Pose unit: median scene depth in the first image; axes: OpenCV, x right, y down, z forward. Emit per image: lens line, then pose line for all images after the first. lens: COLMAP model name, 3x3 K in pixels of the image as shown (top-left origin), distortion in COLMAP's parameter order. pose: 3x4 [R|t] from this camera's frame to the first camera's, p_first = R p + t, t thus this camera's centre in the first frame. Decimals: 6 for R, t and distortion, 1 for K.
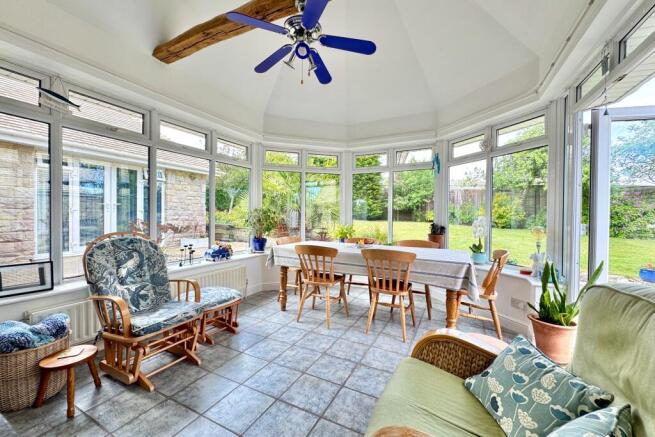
lens RADIAL K [[261.8, 0, 324.5], [0, 261.8, 217.5], [0, 0, 1]] dist [-0.002525, -0.000078]
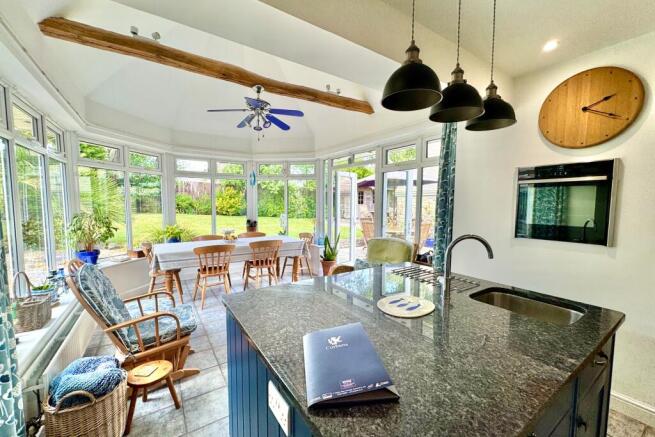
lens RADIAL K [[261.8, 0, 329.8], [0, 261.8, 222.2], [0, 0, 1]] dist [-0.002525, -0.000078]
pose [[0.481870, -0.076151, 0.872927, -0.841135], [0.014560, 0.996775, 0.078918, -0.091674], [-0.876122, -0.025318, 0.481425, -0.088994]]
